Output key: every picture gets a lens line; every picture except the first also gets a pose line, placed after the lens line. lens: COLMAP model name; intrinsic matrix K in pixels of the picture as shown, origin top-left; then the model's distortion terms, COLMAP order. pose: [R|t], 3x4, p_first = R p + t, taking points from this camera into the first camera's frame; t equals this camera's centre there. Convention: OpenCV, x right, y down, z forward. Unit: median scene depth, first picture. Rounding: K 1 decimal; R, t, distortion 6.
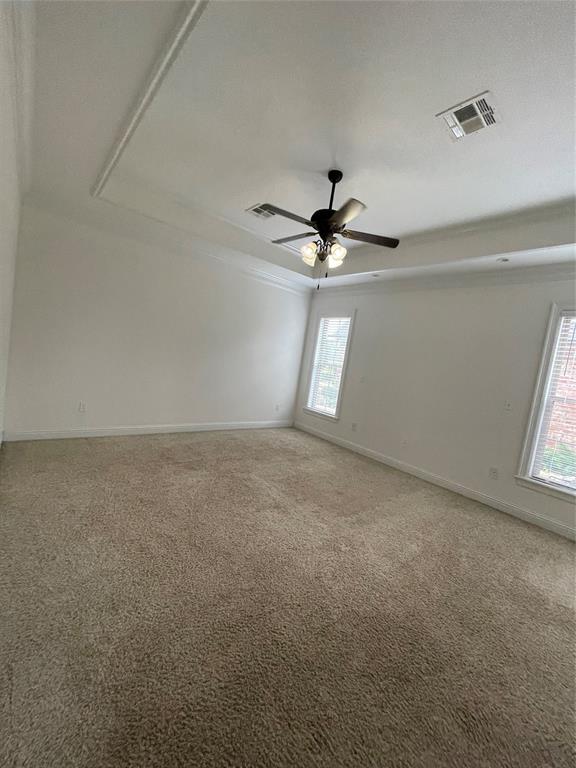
lens RADIAL K [[309.6, 0, 287.8], [0, 309.6, 384.7], [0, 0, 1]] dist [-0.002227, -0.000578]
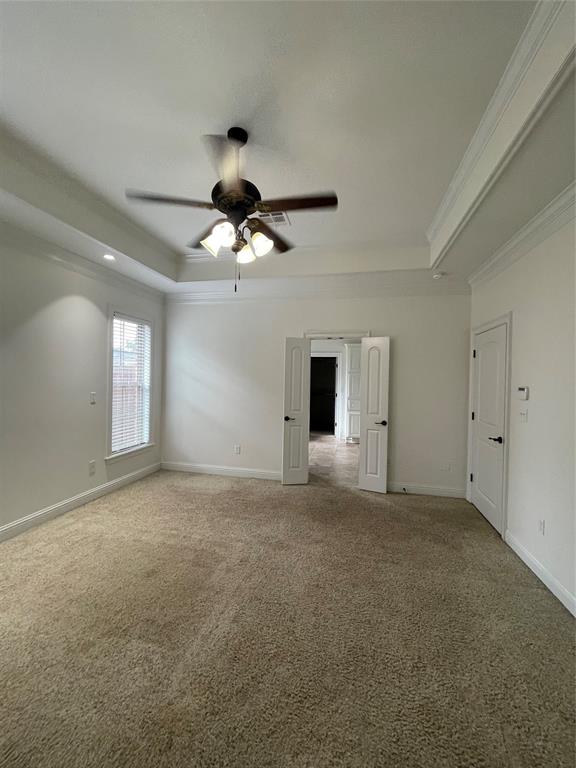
lens RADIAL K [[309.6, 0, 287.7], [0, 309.6, 381.2], [0, 0, 1]] dist [-0.002227, -0.000578]
pose [[-0.591832, -0.162223, 0.789568, -0.646319], [-0.036220, 0.983902, 0.175001, -0.265398], [-0.805247, 0.074973, -0.588180, 1.514383]]
